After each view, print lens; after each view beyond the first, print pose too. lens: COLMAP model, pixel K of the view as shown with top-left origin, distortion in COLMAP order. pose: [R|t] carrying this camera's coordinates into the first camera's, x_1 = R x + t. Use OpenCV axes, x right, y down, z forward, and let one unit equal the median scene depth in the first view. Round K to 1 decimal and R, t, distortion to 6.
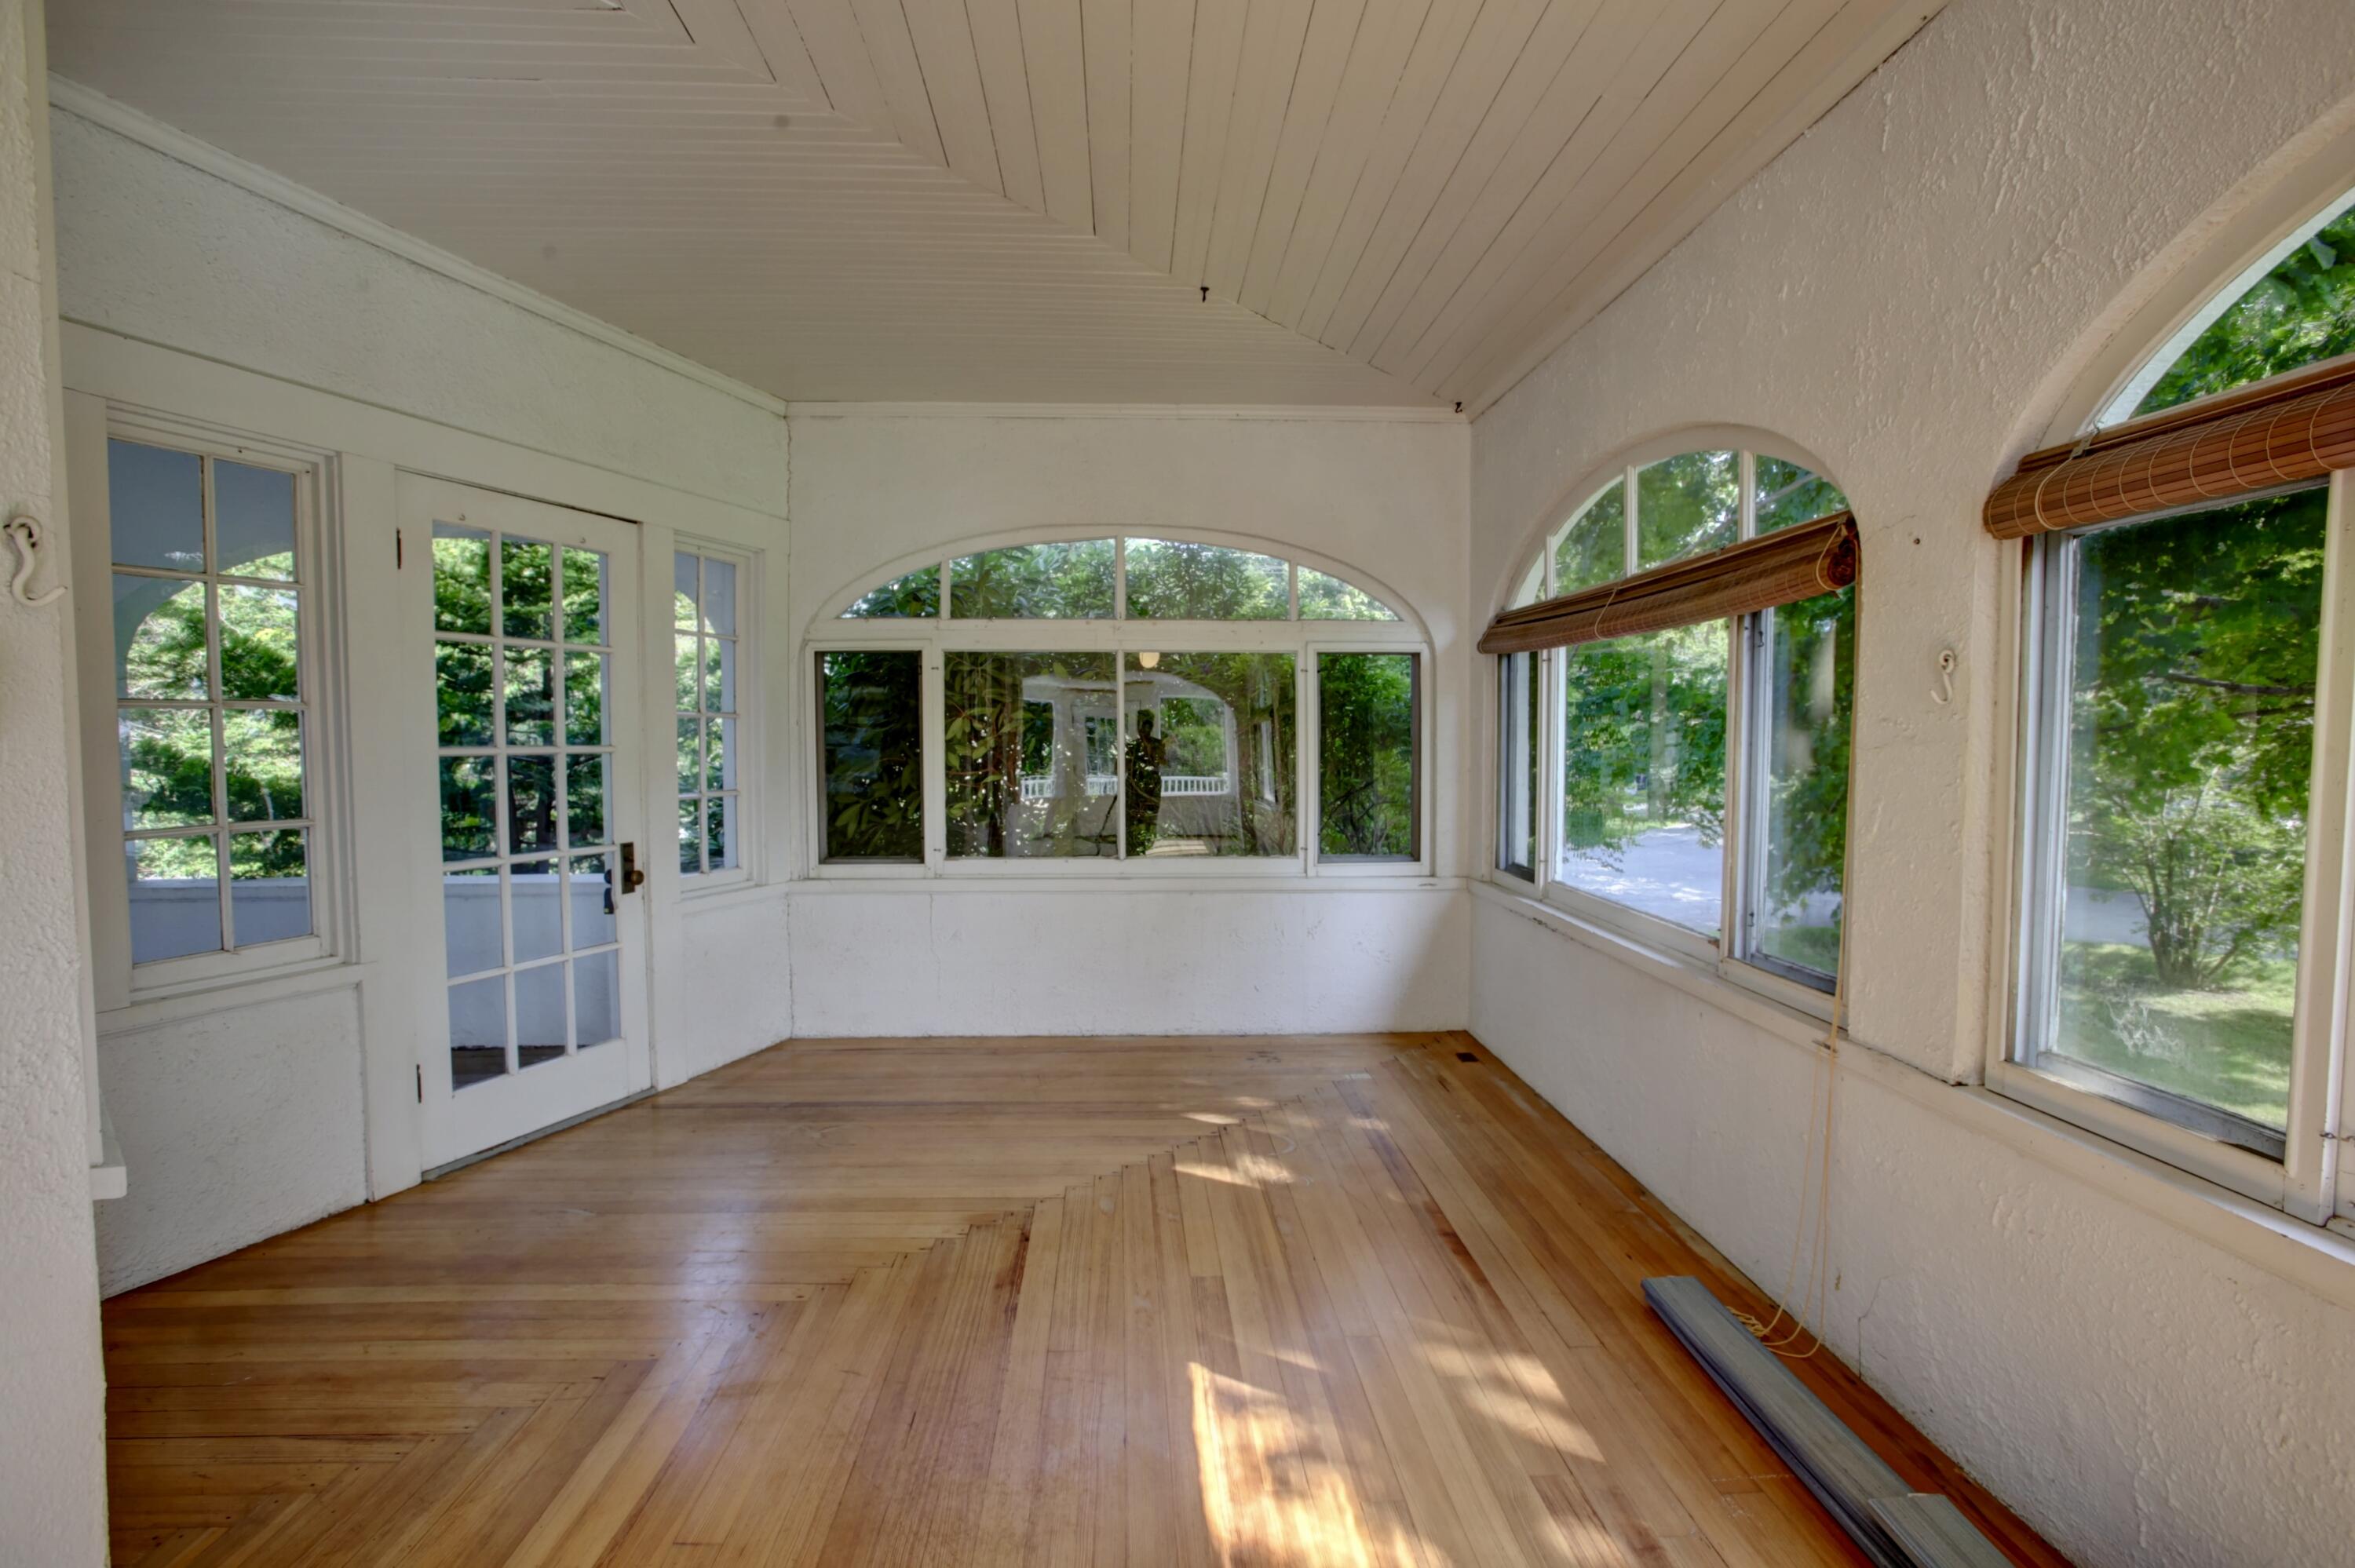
lens RADIAL K [[1097.3, 0, 1171.9], [0, 1097.3, 783.4], [0, 0, 1]] dist [-0.072834, 0.028798]
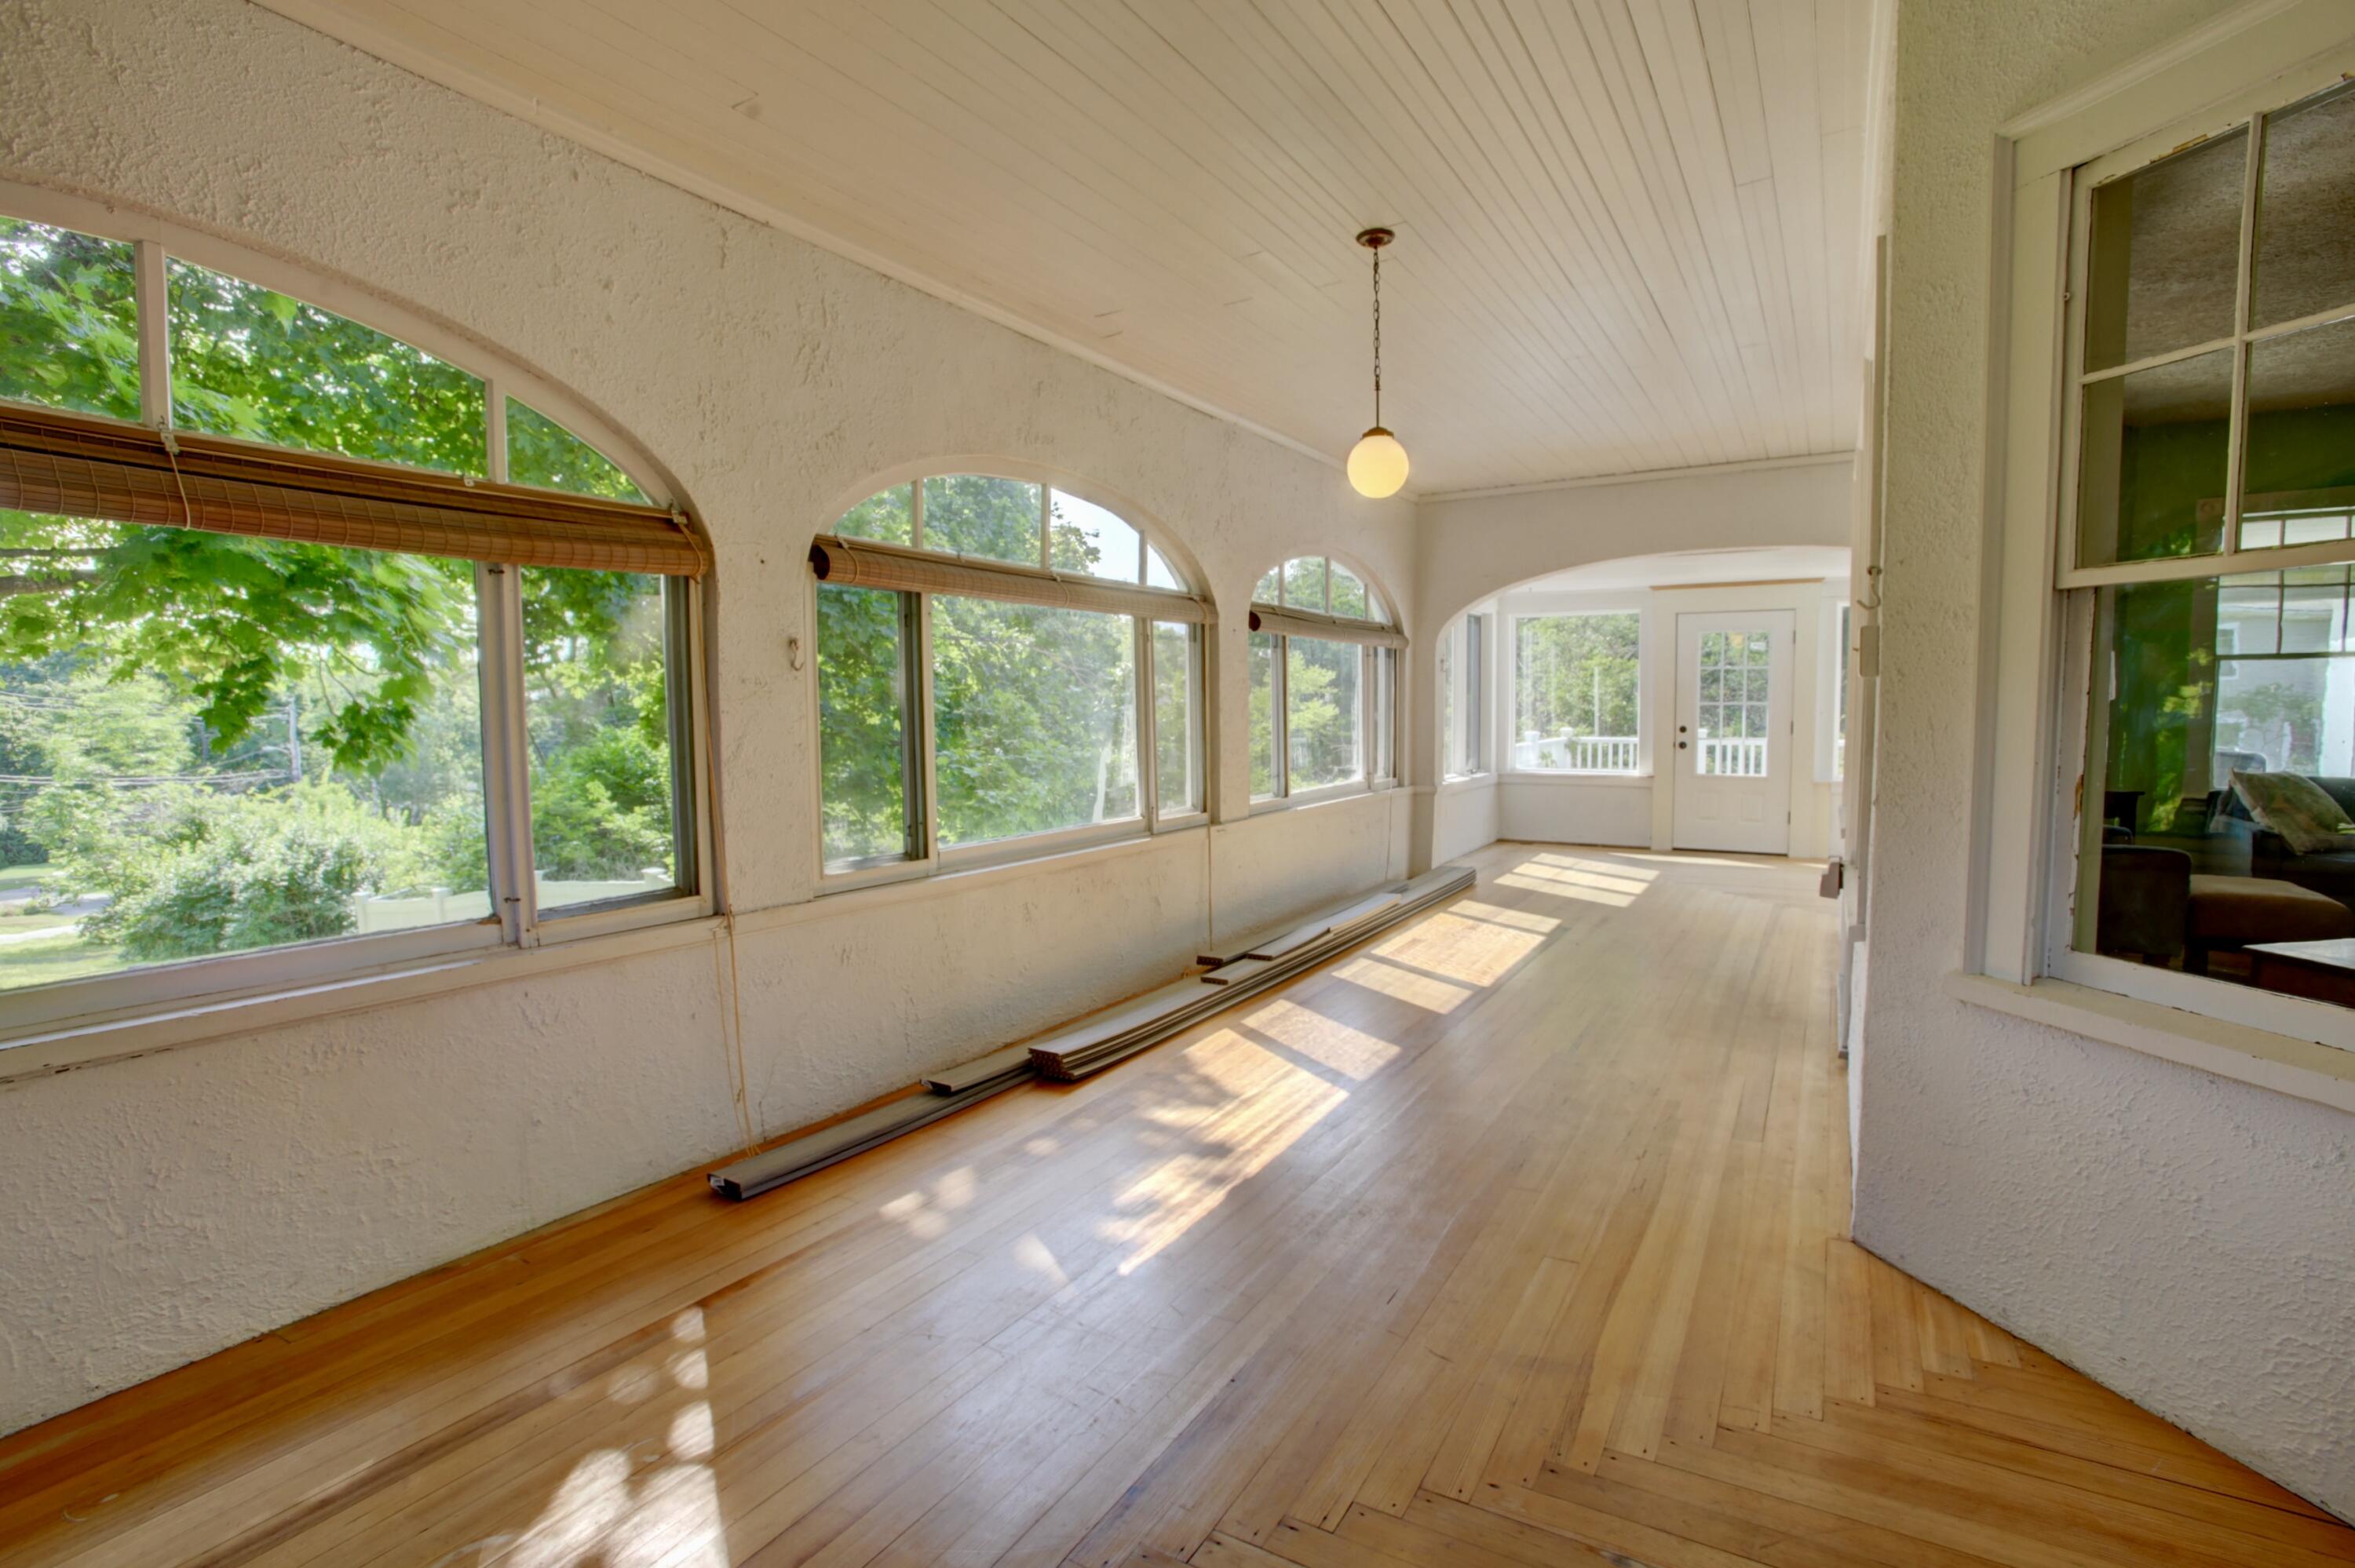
lens RADIAL K [[1097.3, 0, 1171.9], [0, 1097.3, 783.4], [0, 0, 1]] dist [-0.072834, 0.028798]
pose [[-0.839867, -0.032966, 0.541791, -0.293221], [0.037121, 0.992329, 0.117922, -0.032894], [-0.541522, 0.119150, -0.832200, 0.913652]]
